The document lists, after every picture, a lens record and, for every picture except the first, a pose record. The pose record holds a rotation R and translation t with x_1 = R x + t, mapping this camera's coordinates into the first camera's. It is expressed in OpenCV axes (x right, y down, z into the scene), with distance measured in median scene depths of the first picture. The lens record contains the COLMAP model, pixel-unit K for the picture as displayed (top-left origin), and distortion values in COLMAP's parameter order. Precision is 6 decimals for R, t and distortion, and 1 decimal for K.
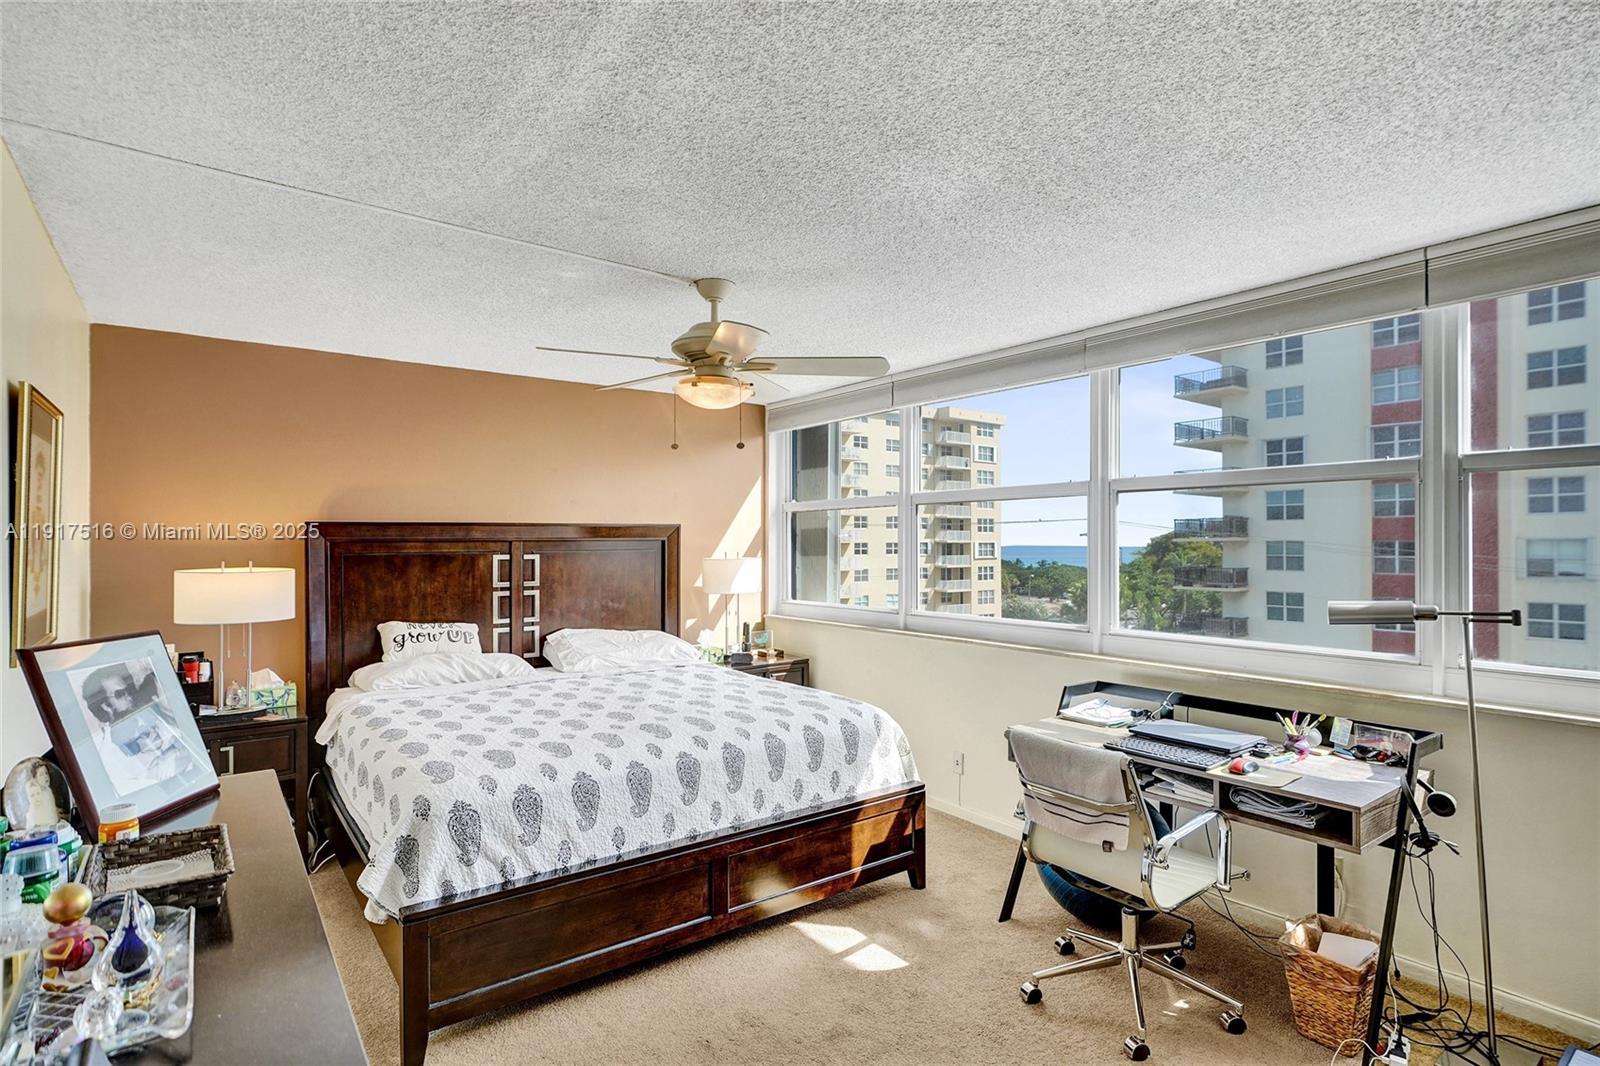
lens RADIAL K [[799.9, 0, 797.7], [0, 799.9, 542.7], [0, 0, 1]] dist [-0.011499, 0.008855]
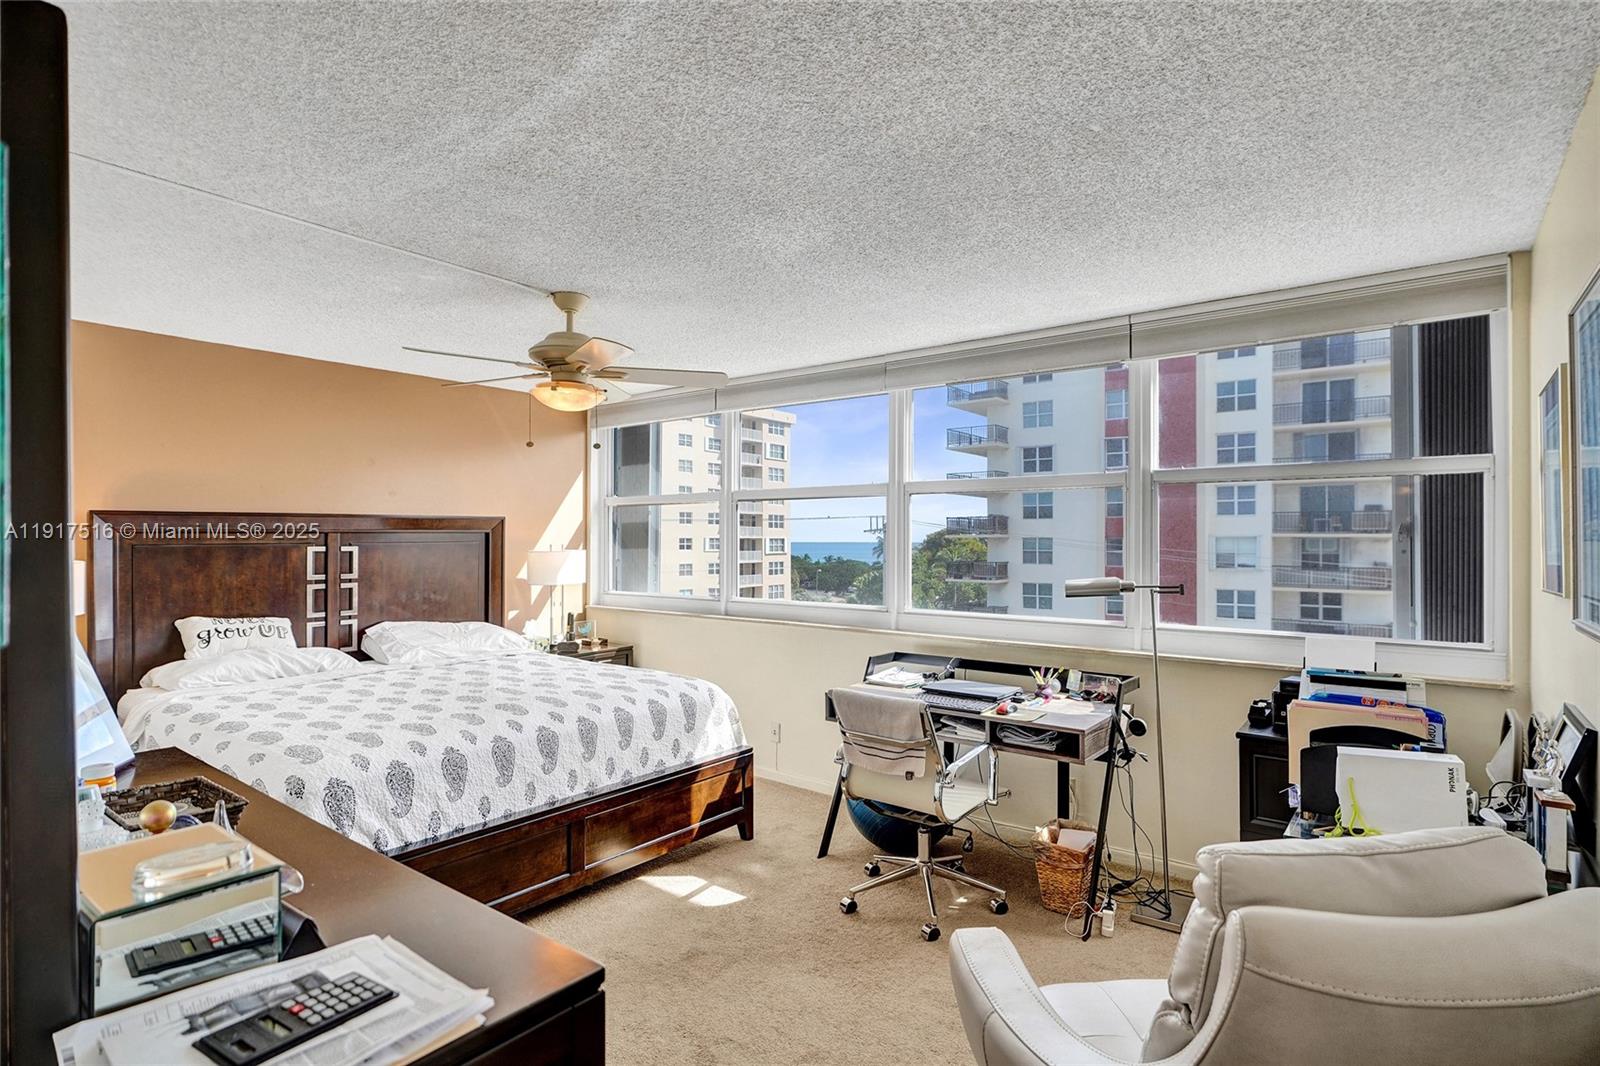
lens RADIAL K [[808.3, 0, 798.8], [0, 808.3, 537.7], [0, 0, 1]] dist [-0.003272, 0.000328]
pose [[0.966145, 0.003279, 0.257978, -0.073344], [-0.003067, 0.999995, -0.001223, 0.004784], [-0.257980, 0.000391, 0.966150, -0.124620]]
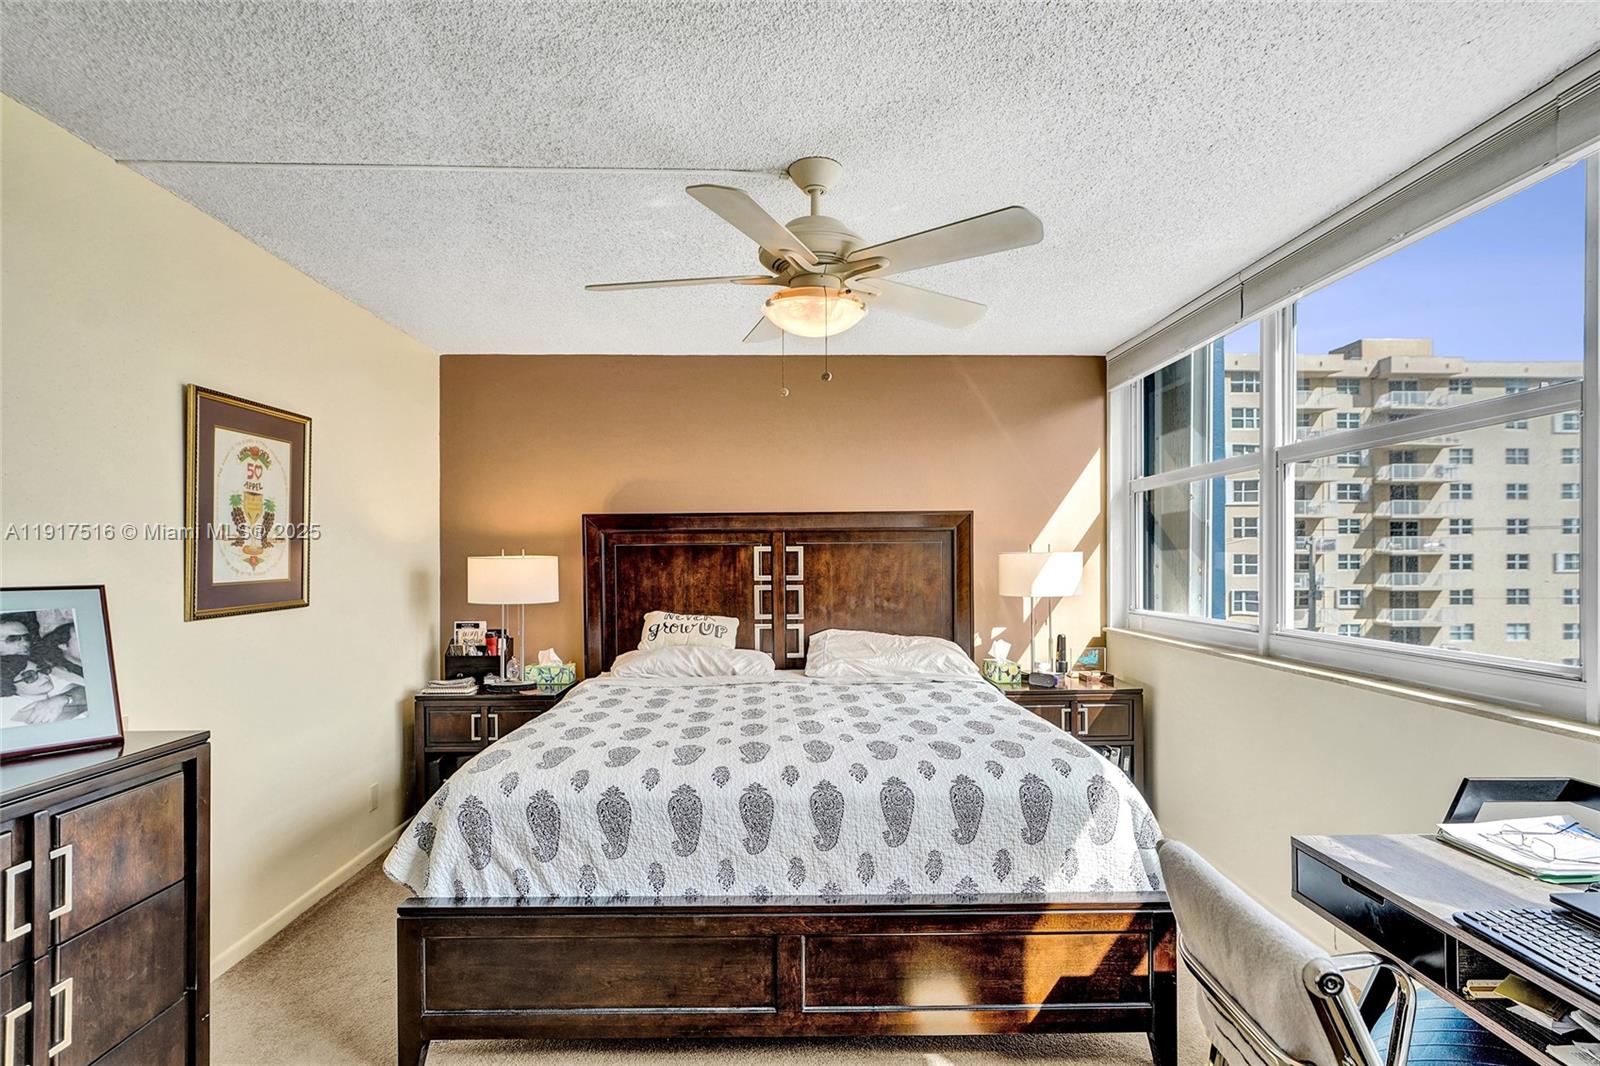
lens RADIAL K [[804.9, 0, 799.6], [0, 804.9, 559.5], [0, 0, 1]] dist [-0.003417, -0.000039]
pose [[0.810650, -0.000235, -0.585531, 0.280157], [0.001998, 0.999995, 0.002365, 0.035906], [0.585527, -0.003087, 0.810647, 0.322730]]
